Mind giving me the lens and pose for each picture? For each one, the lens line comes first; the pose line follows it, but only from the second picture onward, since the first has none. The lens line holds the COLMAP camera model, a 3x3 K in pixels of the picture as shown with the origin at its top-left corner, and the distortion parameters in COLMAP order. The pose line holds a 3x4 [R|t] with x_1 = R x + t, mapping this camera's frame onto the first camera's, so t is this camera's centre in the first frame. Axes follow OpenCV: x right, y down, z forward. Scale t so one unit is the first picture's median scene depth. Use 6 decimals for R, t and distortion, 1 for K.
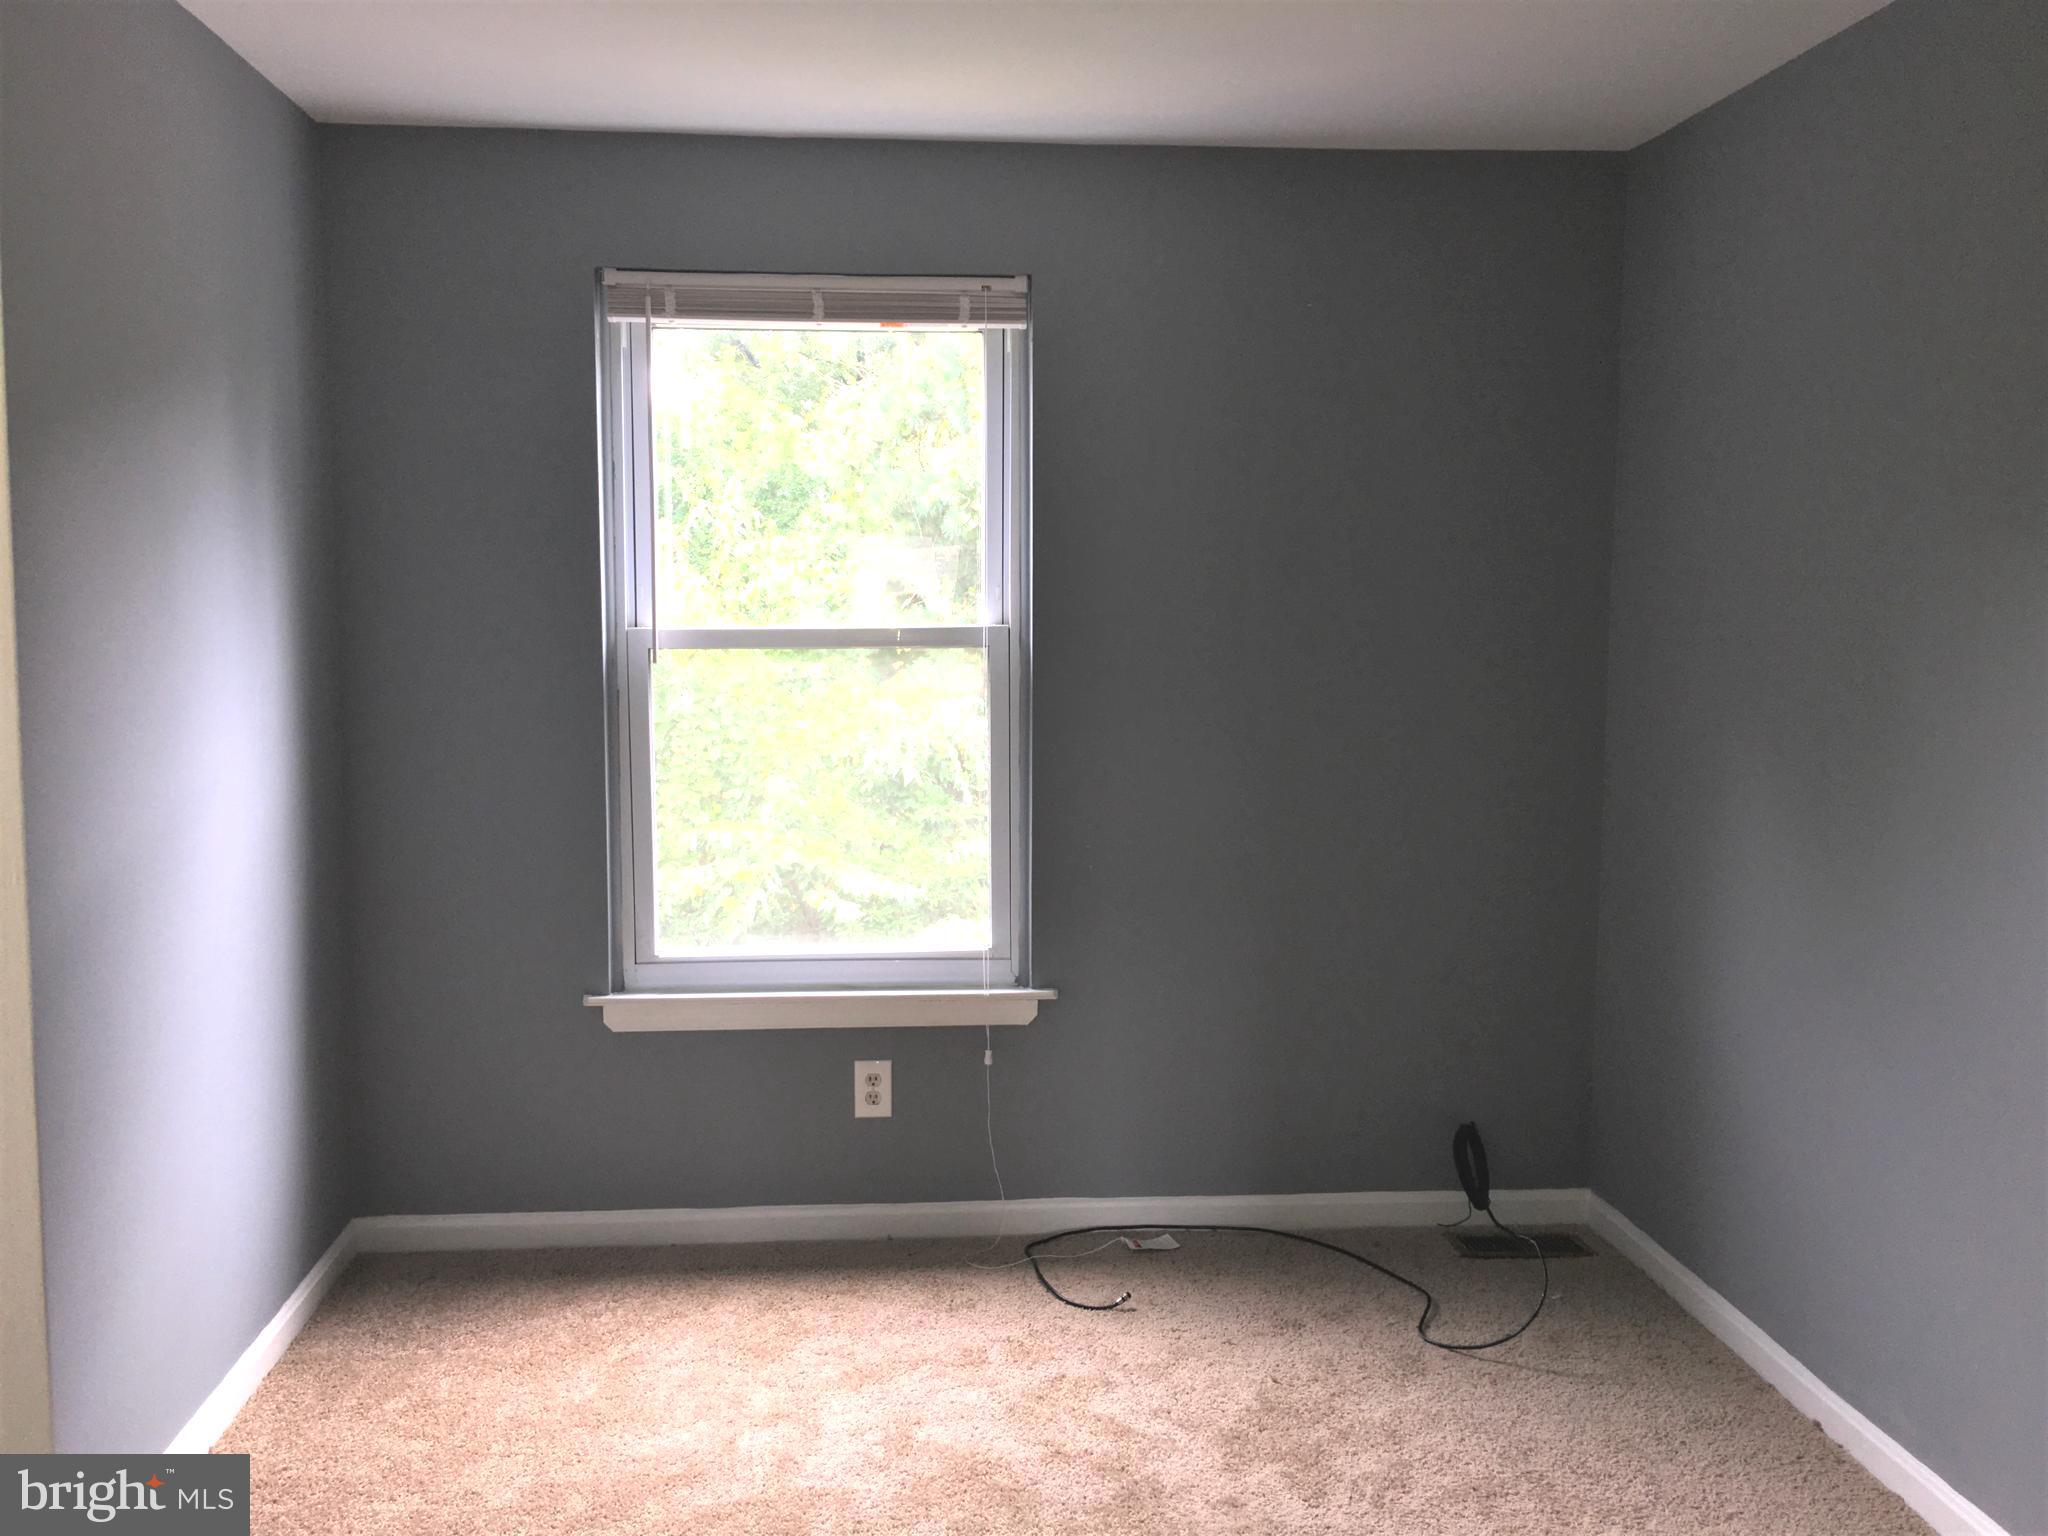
lens RADIAL K [[1678.4, 0, 1022.2], [0, 1678.4, 718.7], [0, 0, 1]] dist [0.007148, 0.002125]
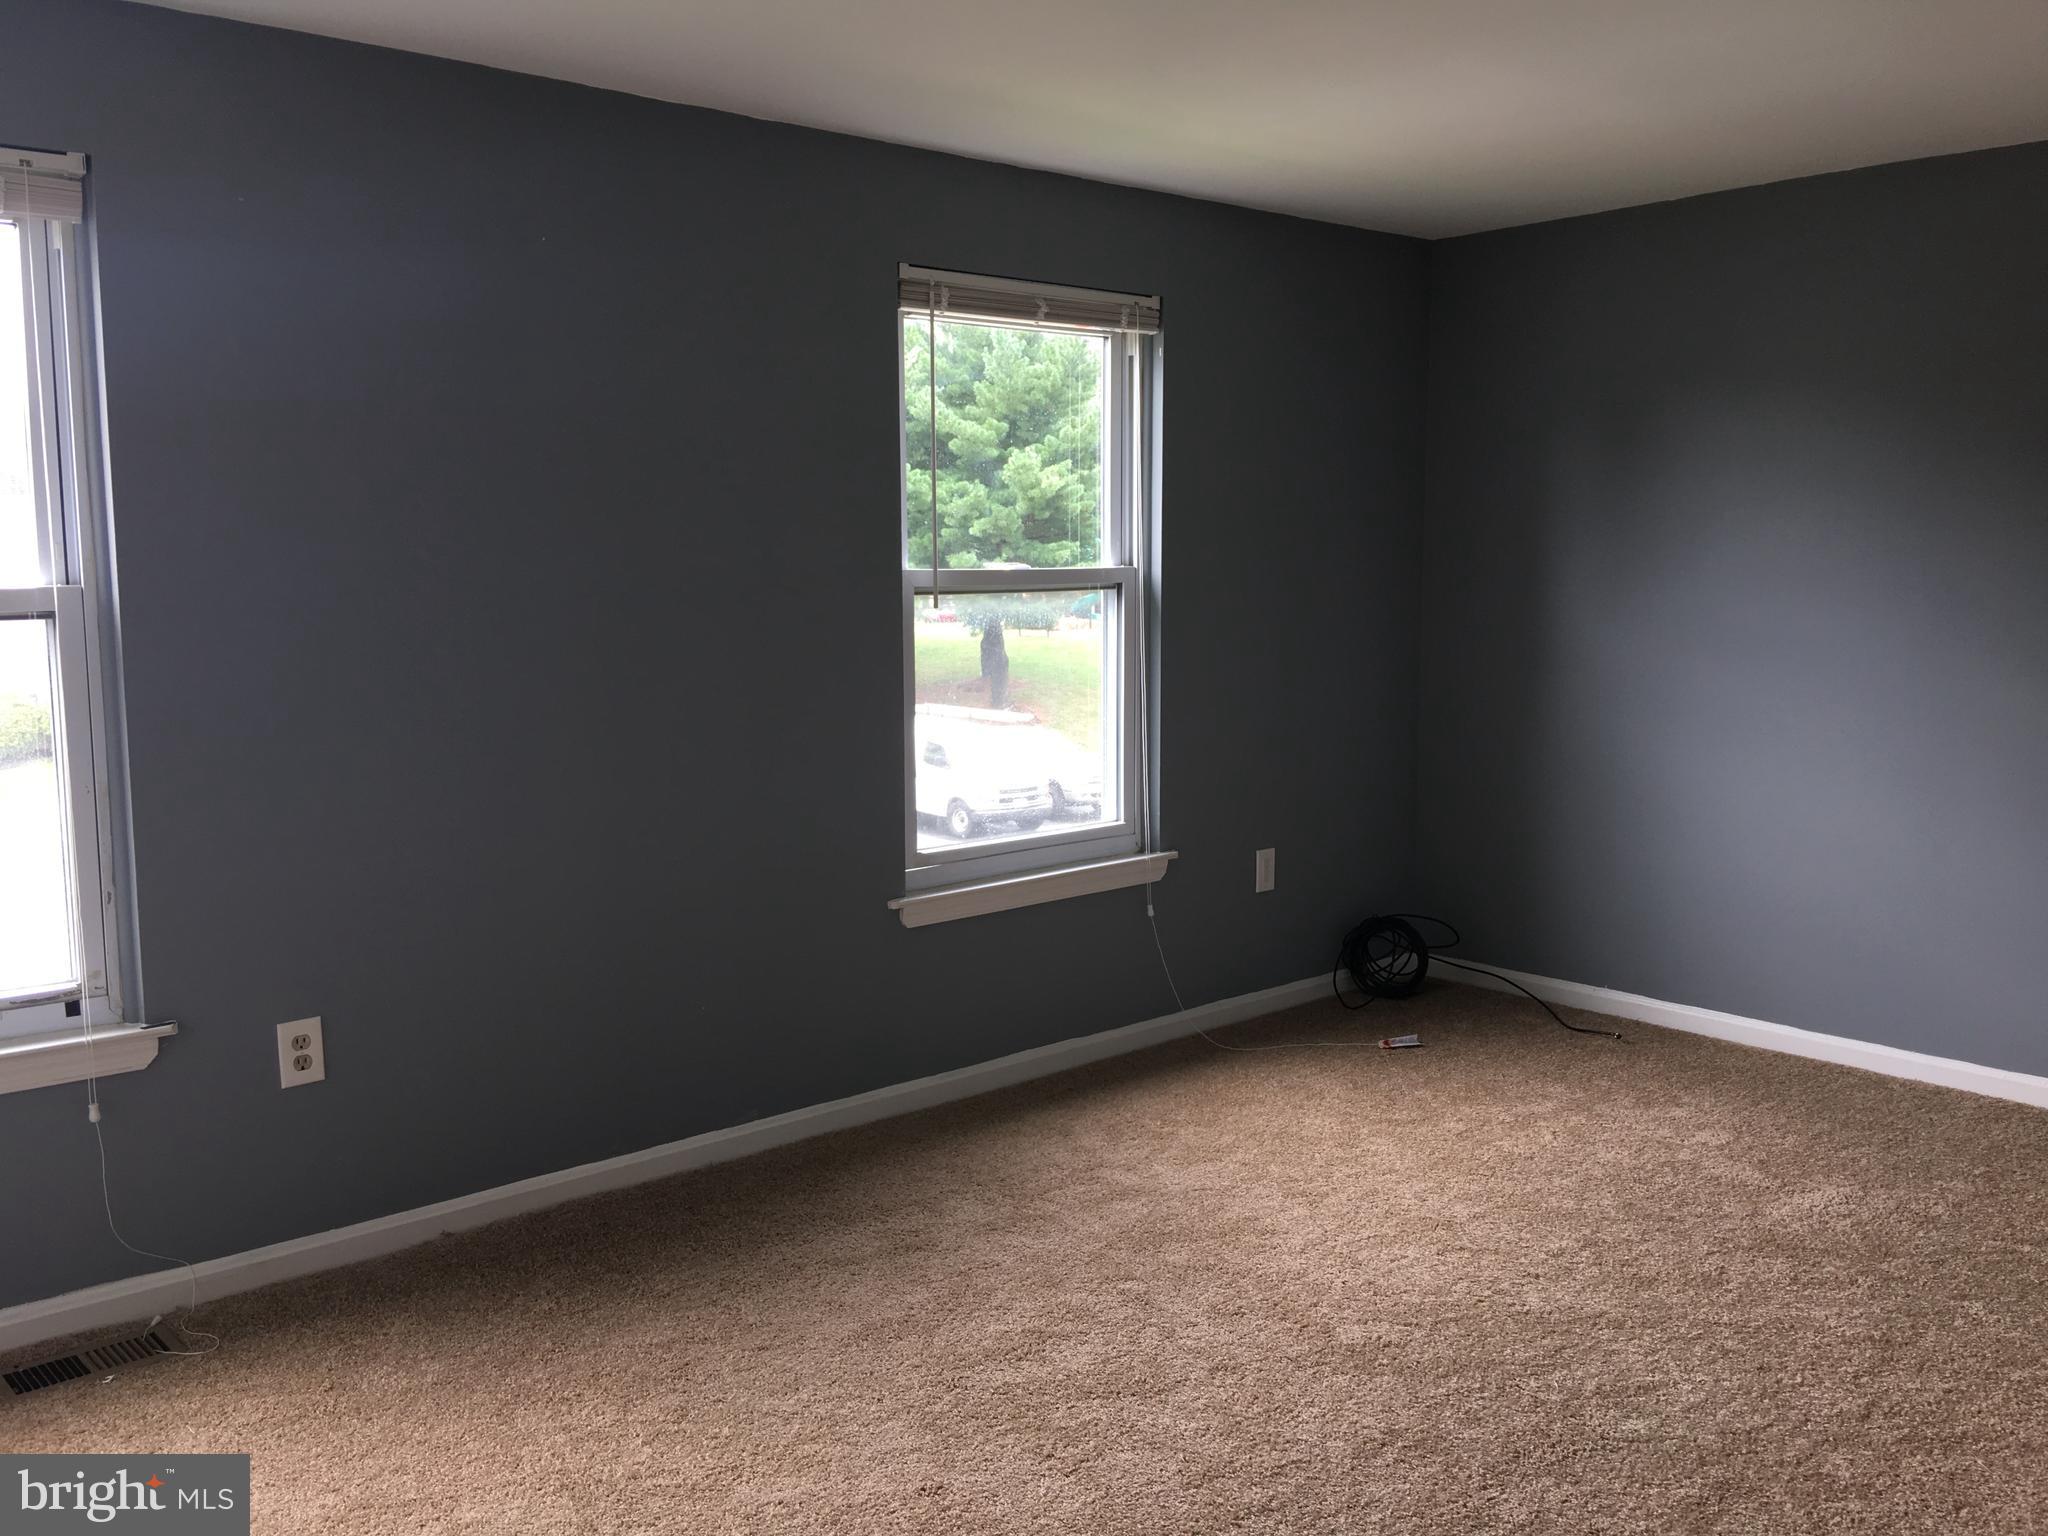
lens RADIAL K [[1745.1, 0, 1024.0], [0, 1745.1, 768.0], [0, 0, 1]] dist [0.094567, -0.159253]
pose [[0.808838, -0.079769, 0.582596, -0.876314], [0.046001, 0.996303, 0.072548, -0.008901], [-0.586230, -0.031880, 0.809518, -0.025685]]
